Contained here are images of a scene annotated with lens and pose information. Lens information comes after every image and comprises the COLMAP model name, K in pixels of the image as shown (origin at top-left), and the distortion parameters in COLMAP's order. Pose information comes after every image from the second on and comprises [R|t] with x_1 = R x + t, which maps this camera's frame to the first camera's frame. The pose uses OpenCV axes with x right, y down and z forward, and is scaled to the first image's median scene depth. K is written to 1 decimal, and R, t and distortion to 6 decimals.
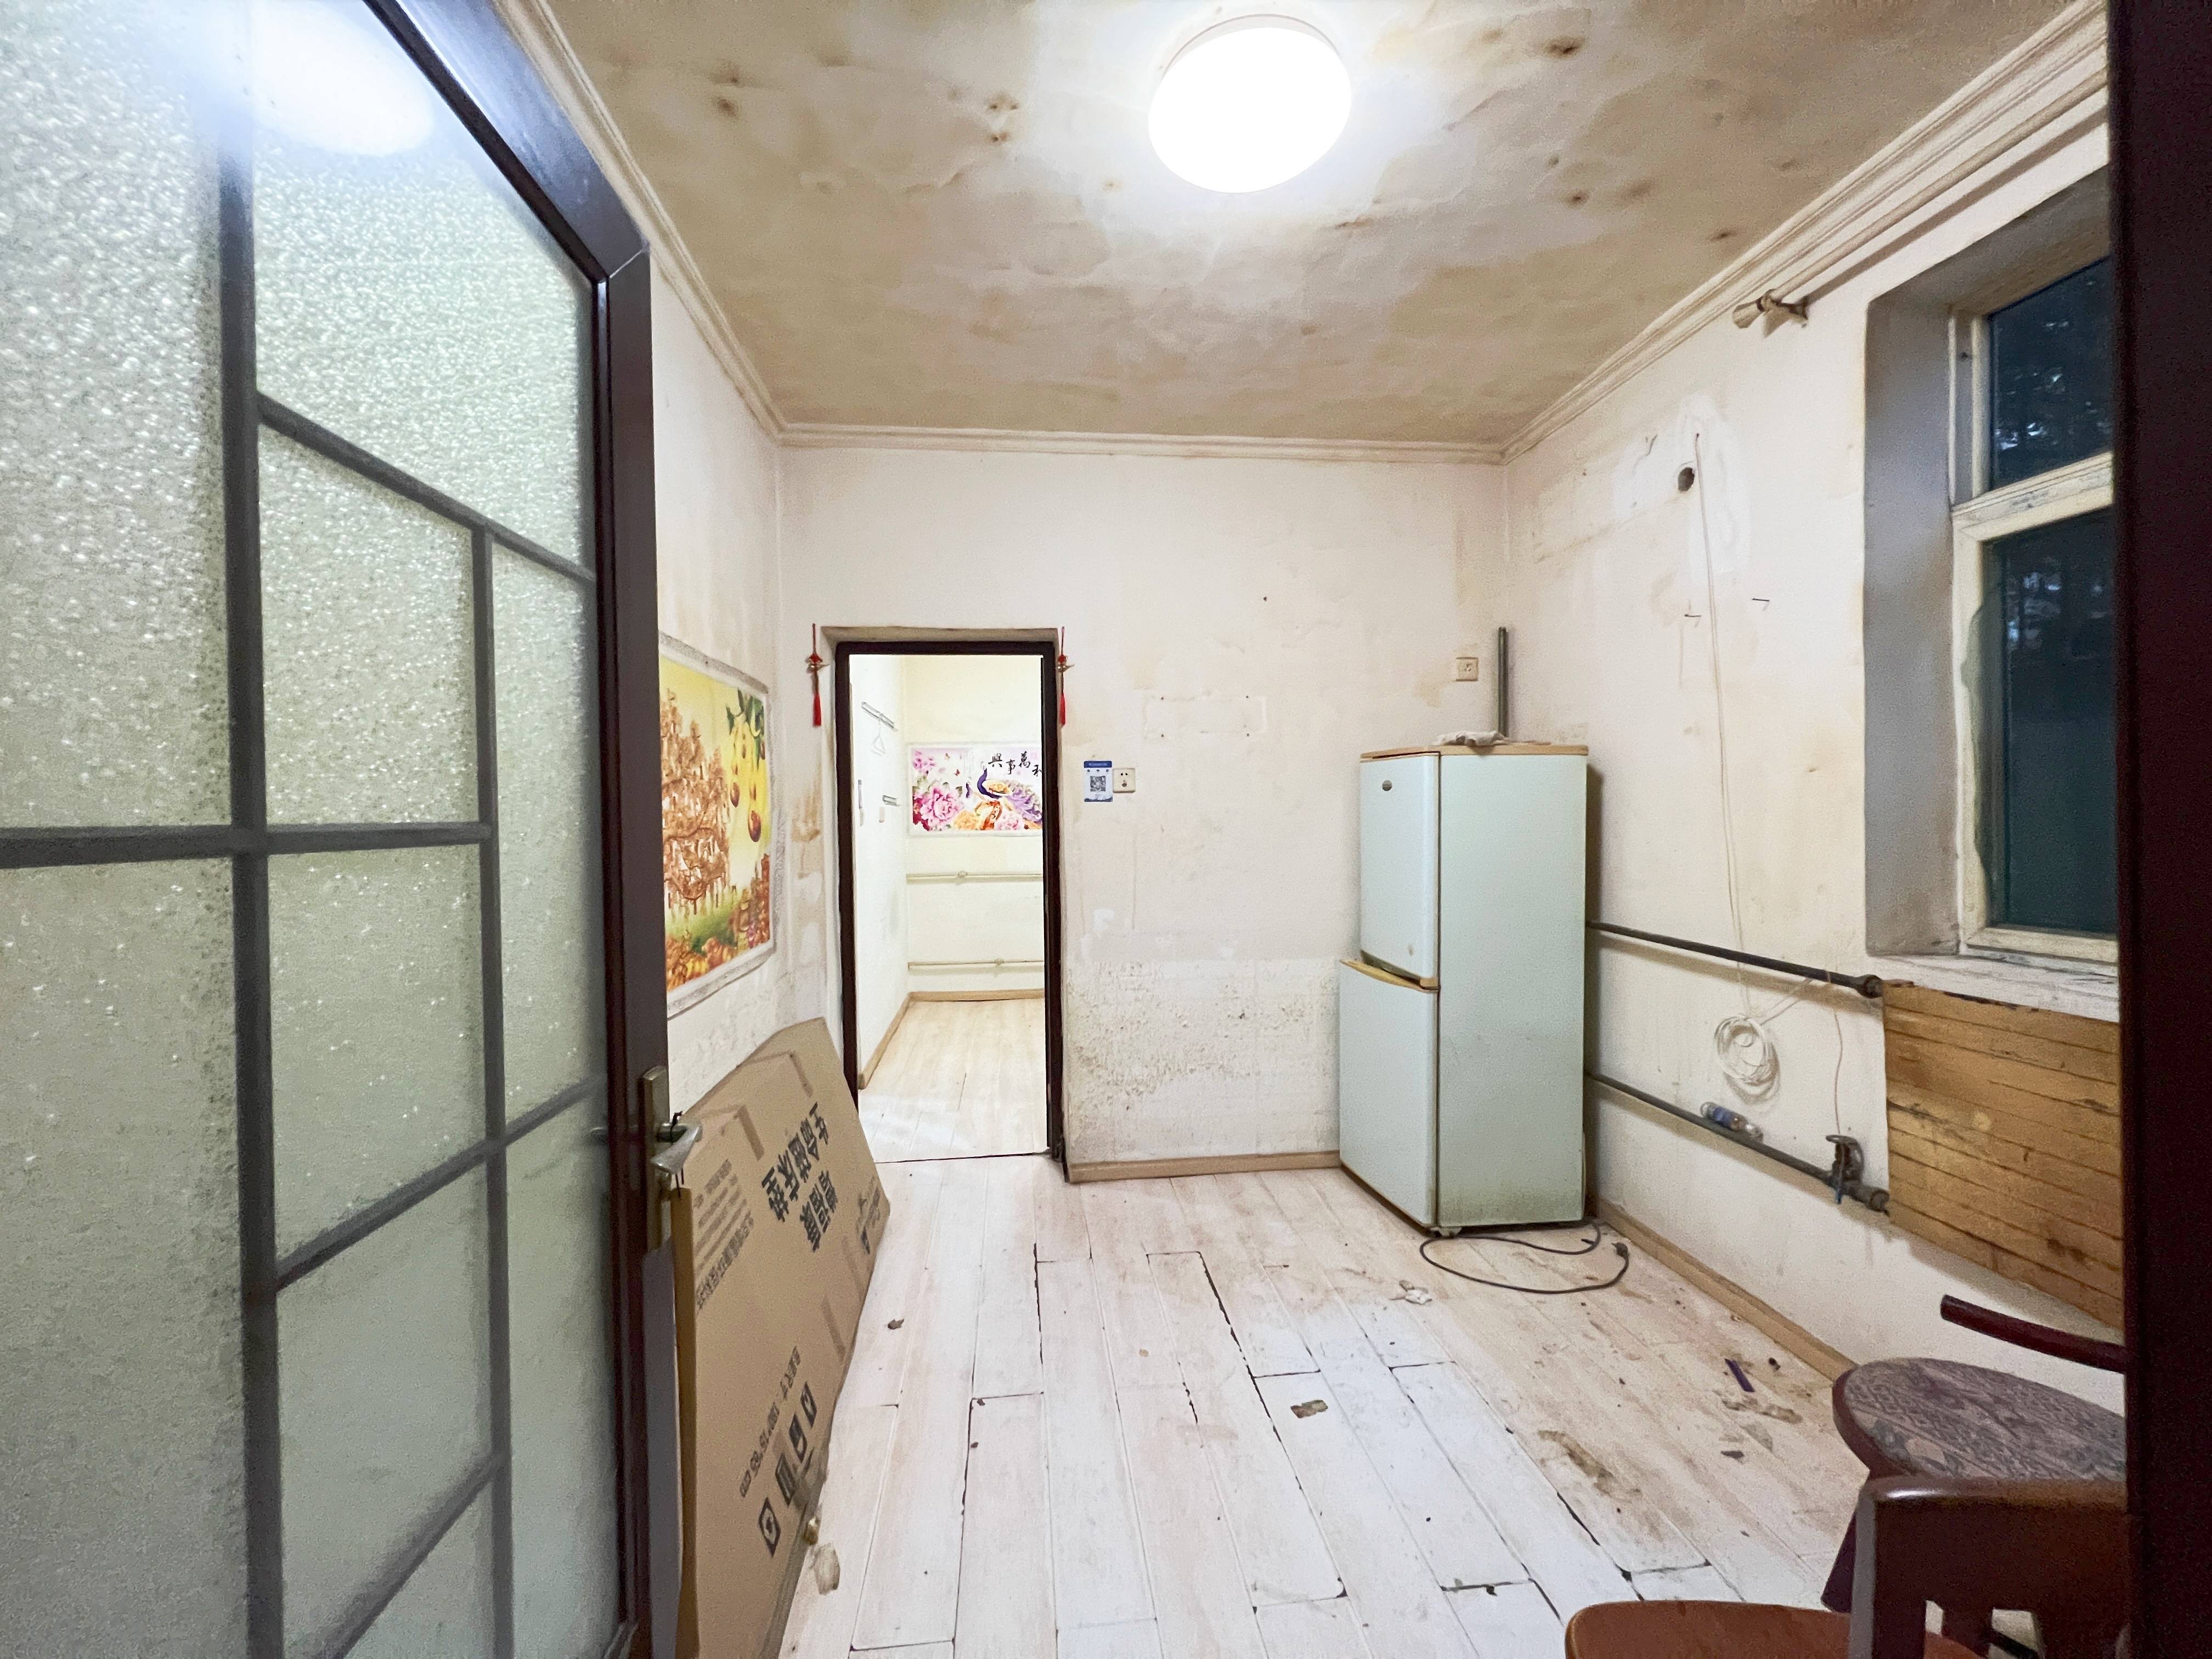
lens RADIAL K [[875.6, 0, 1106.0], [0, 875.6, 829.5], [0, 0, 1]] dist [-0.003338, 0.000112]
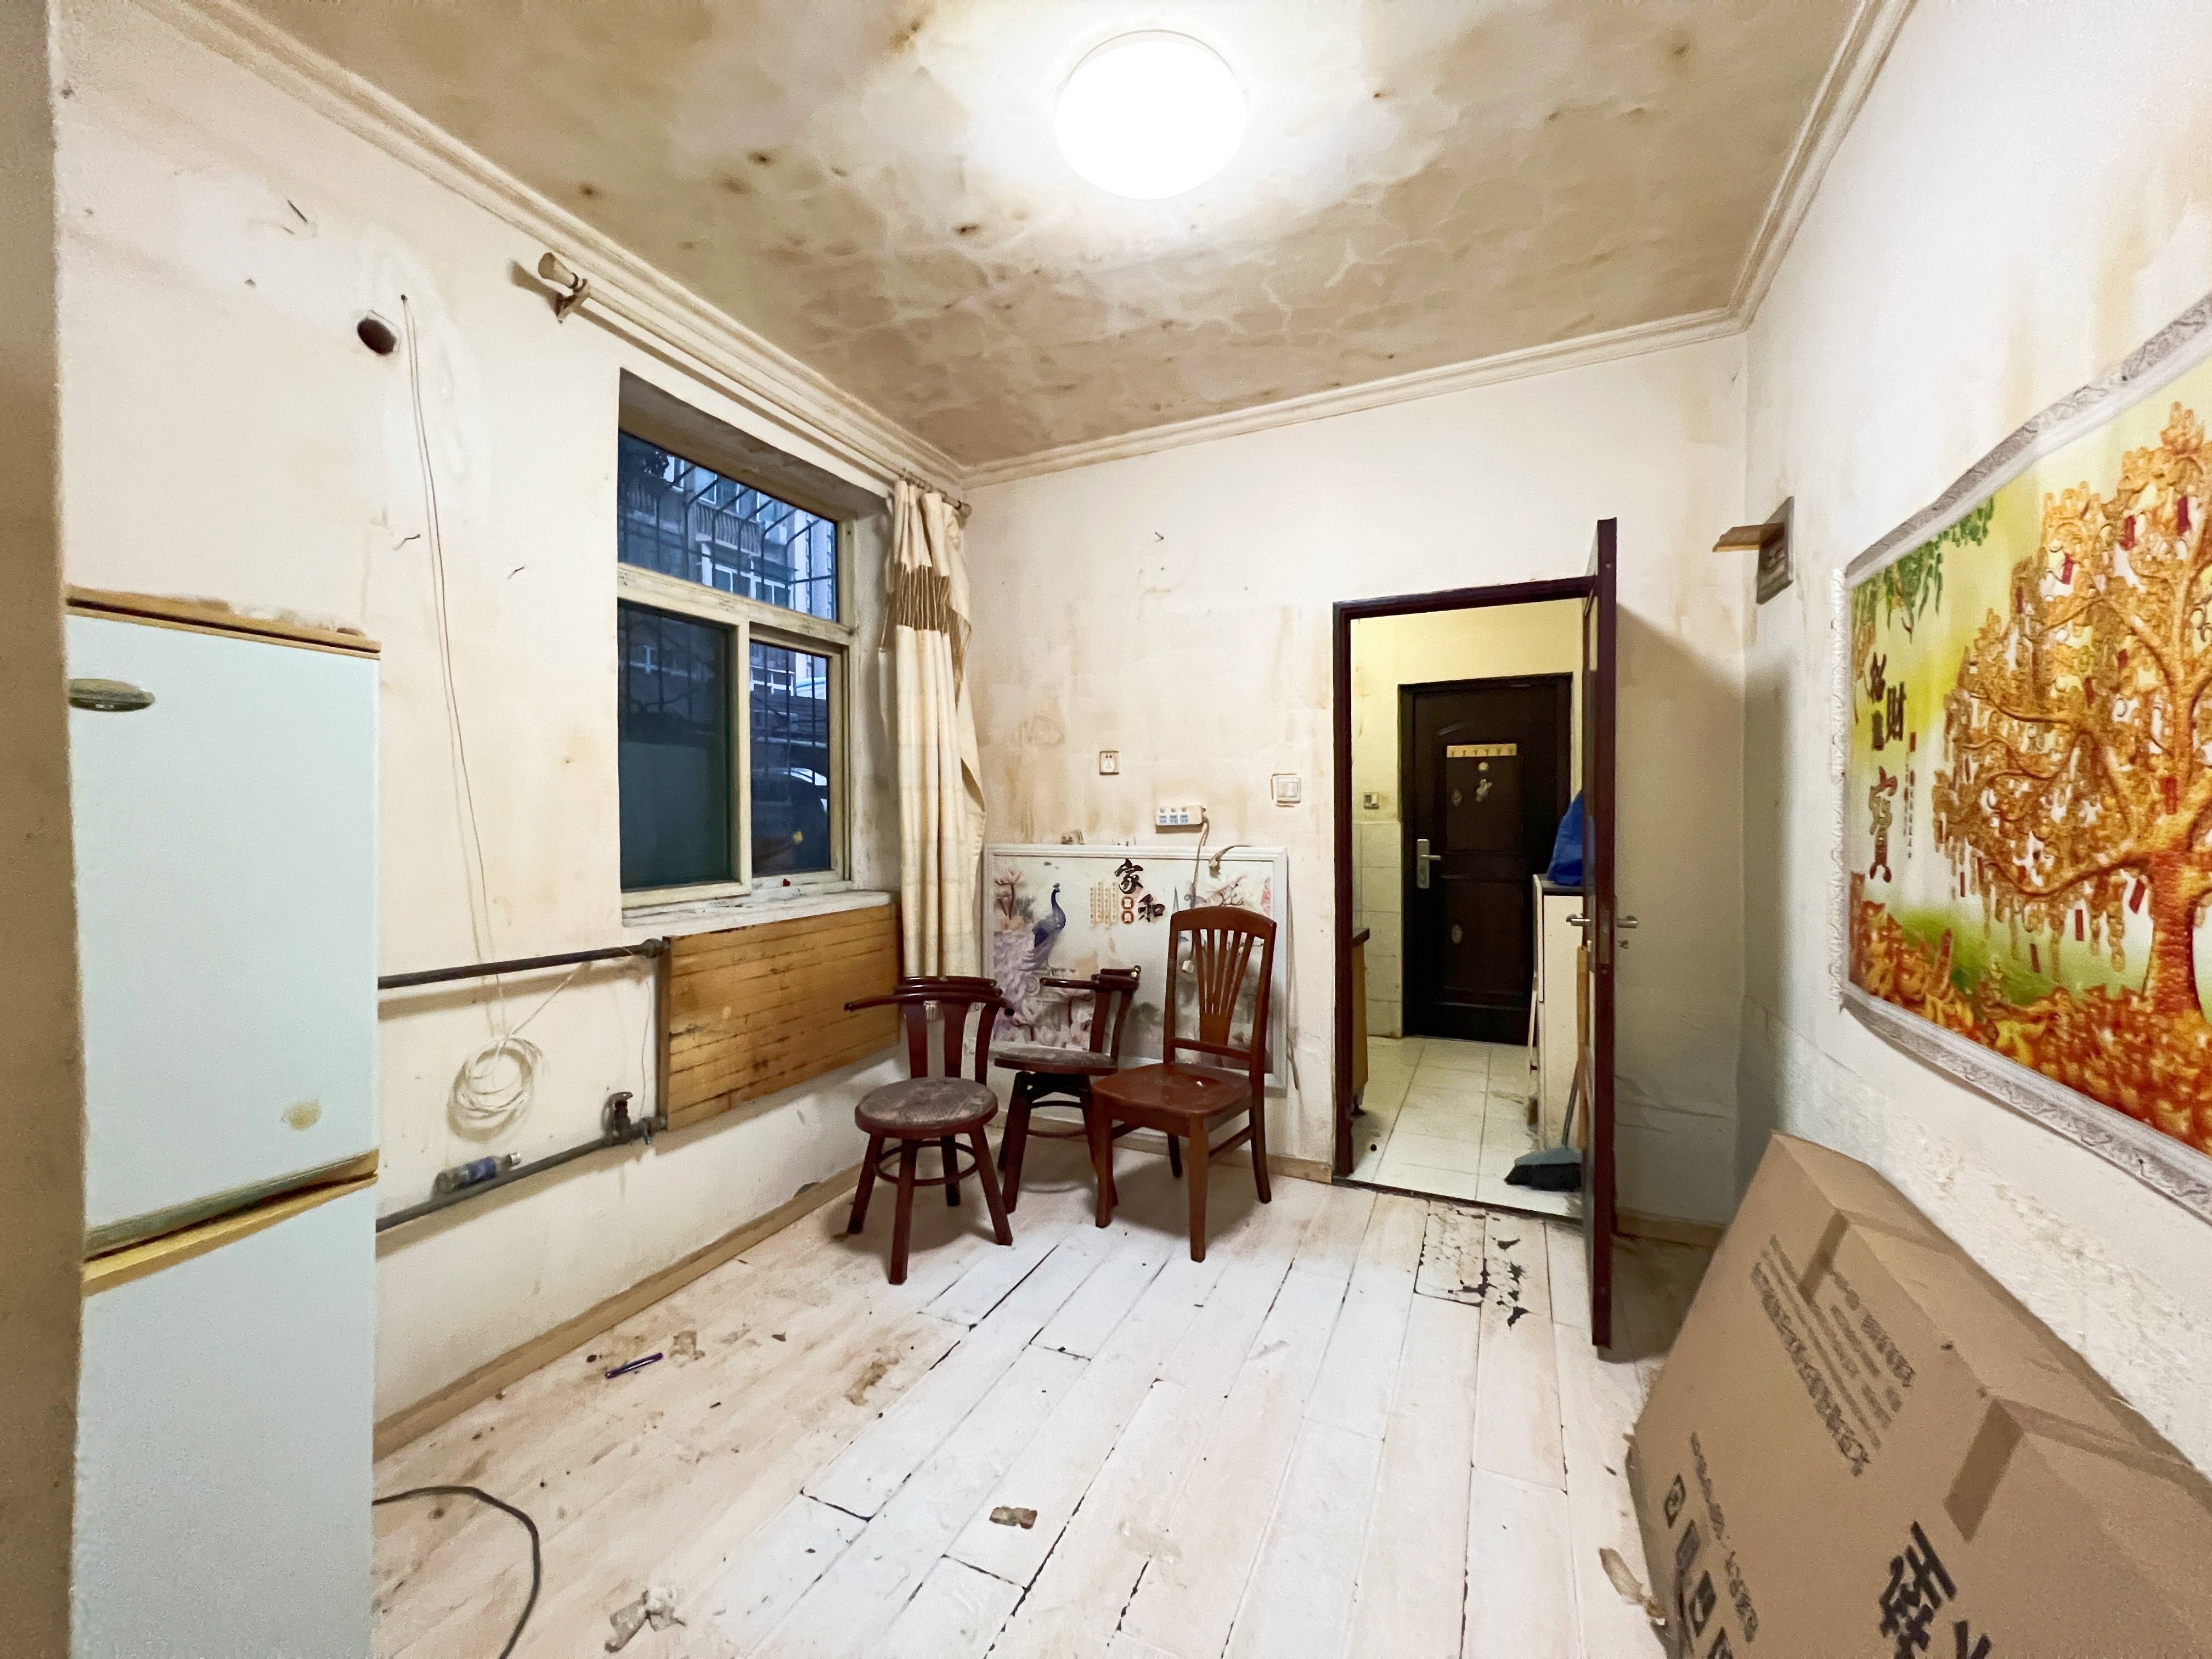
lens RADIAL K [[875.6, 0, 1106.0], [0, 875.6, 829.5], [0, 0, 1]] dist [-0.003338, 0.000112]
pose [[-0.859898, 0.013561, 0.510286, -0.264726], [0.029162, 0.999320, 0.022585, 0.007536], [-0.509632, 0.034302, -0.859708, 1.633197]]
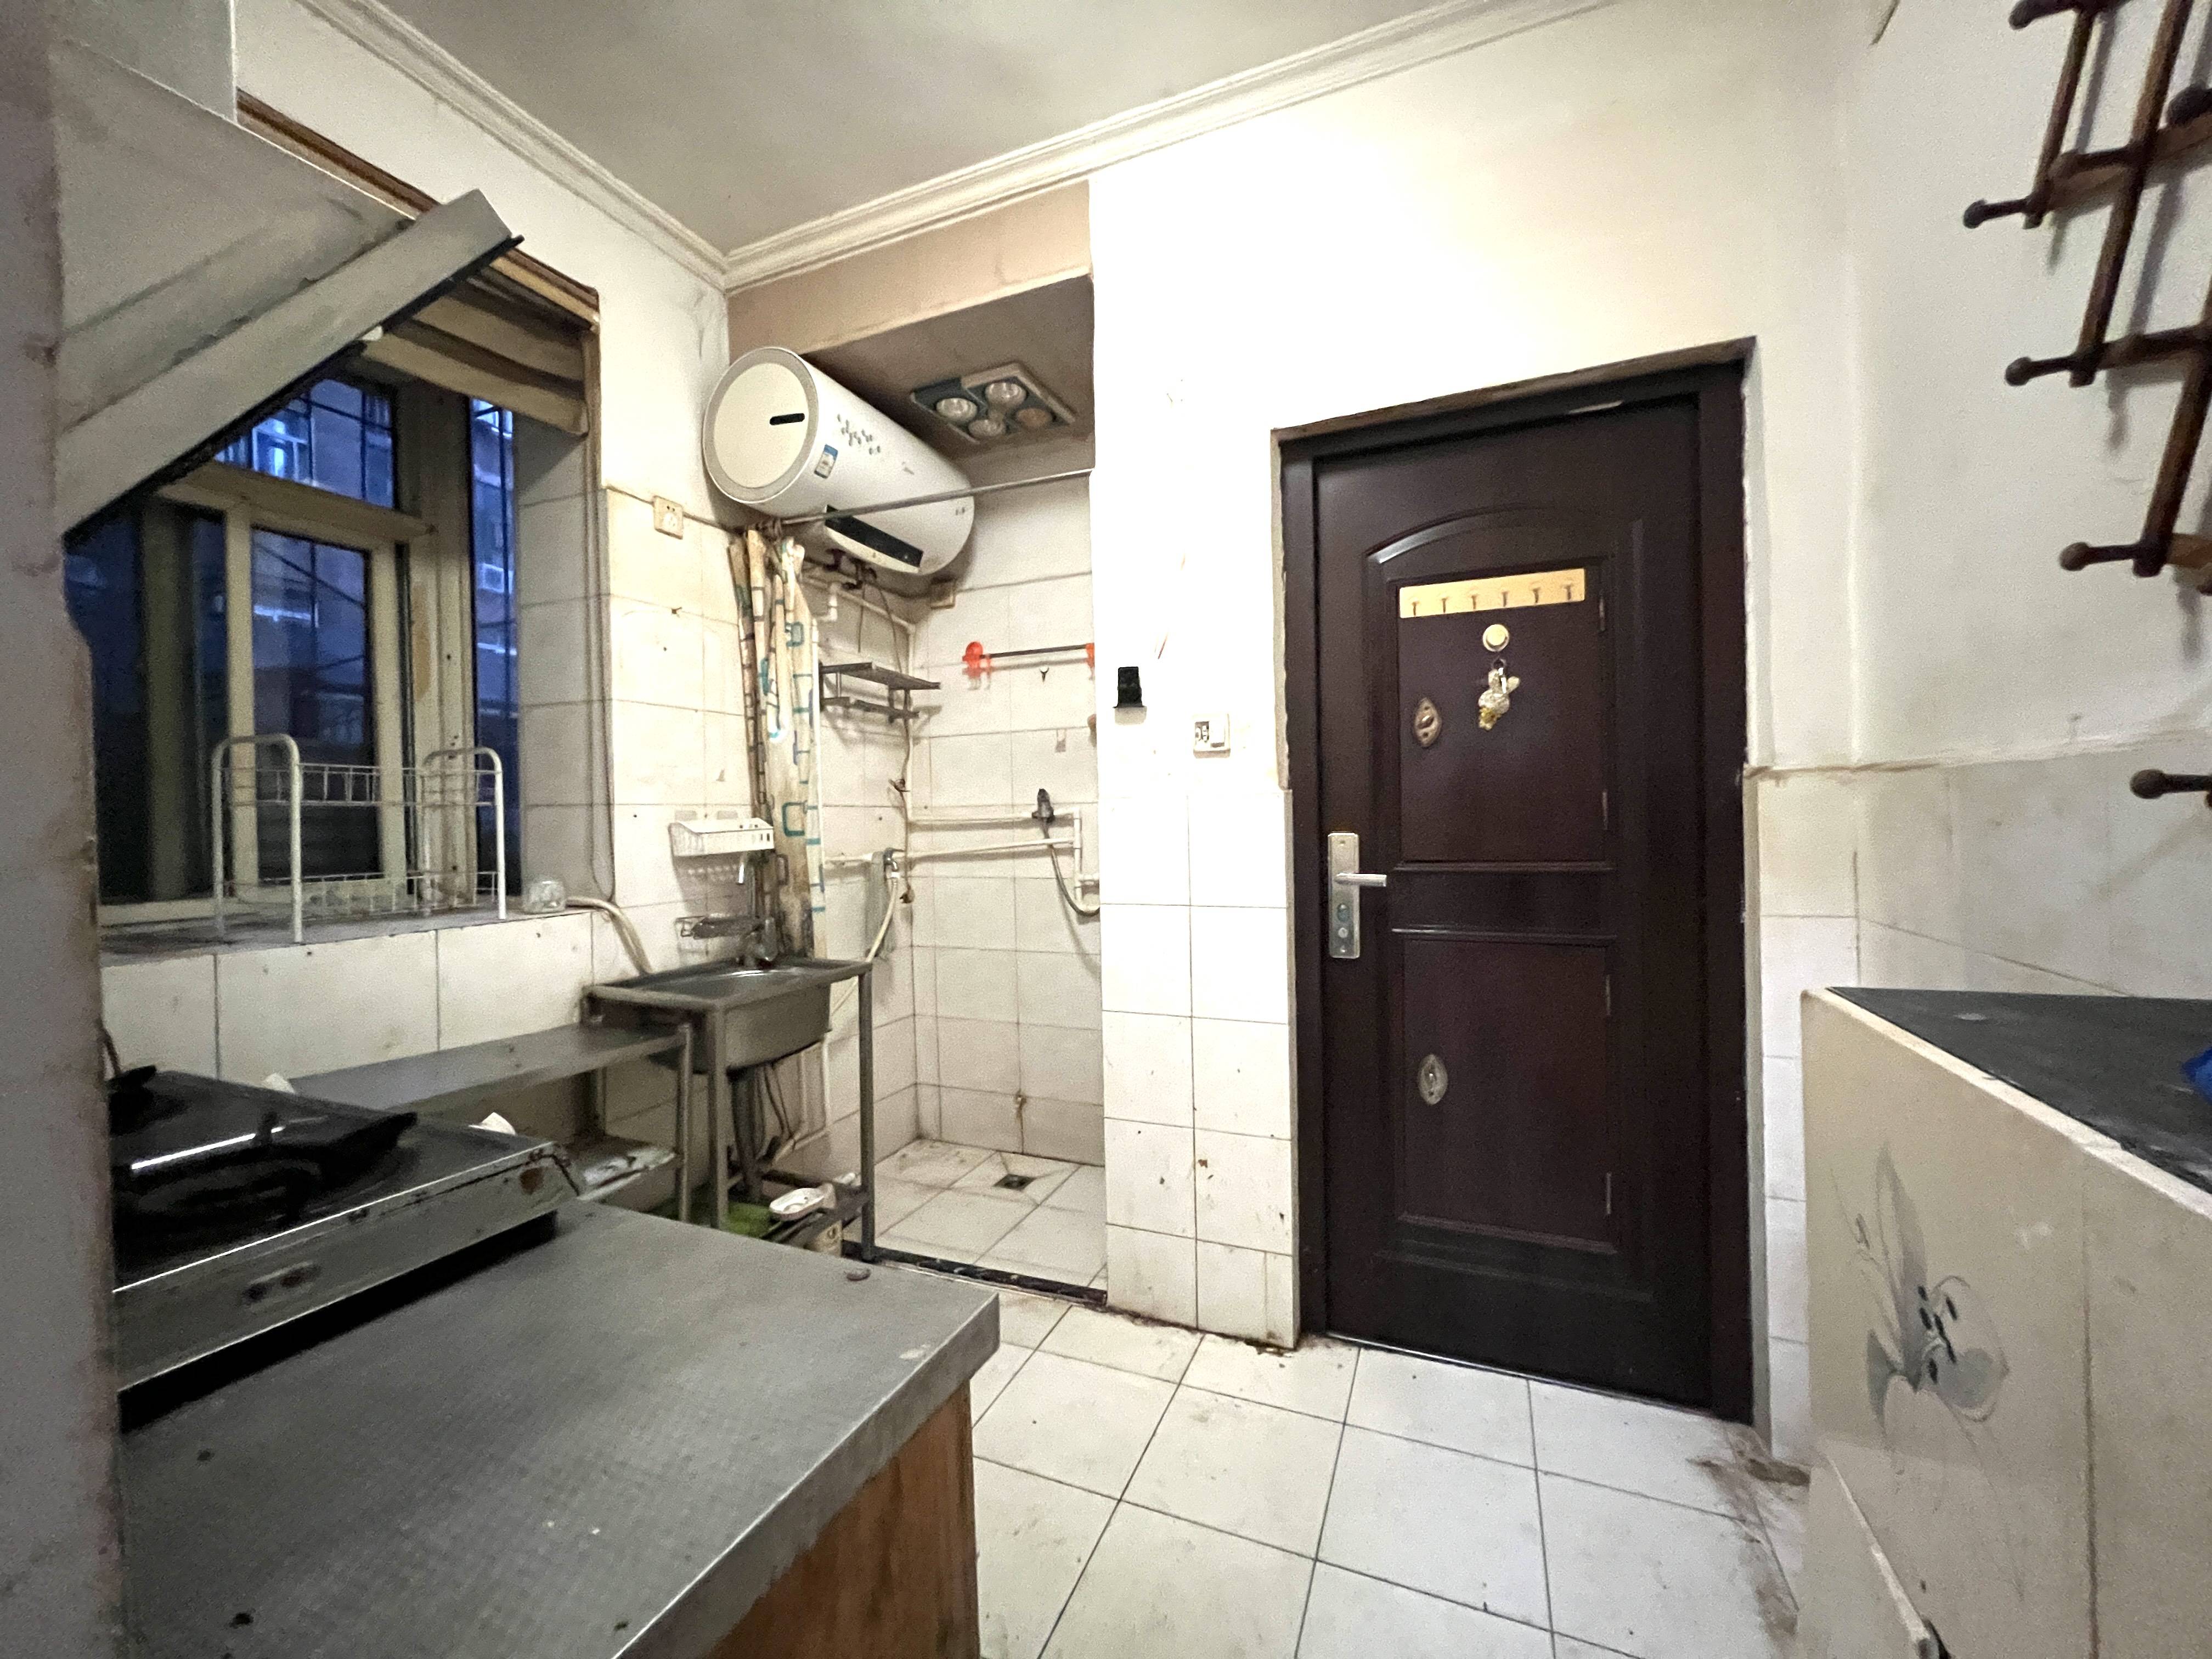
lens RADIAL K [[875.6, 0, 1106.0], [0, 875.6, 829.5], [0, 0, 1]] dist [-0.003338, 0.000112]
pose [[-0.899493, 0.025544, 0.436189, -0.242707], [0.044287, 0.998478, 0.032854, 0.012176], [-0.434686, 0.048870, -0.899255, 1.517868]]
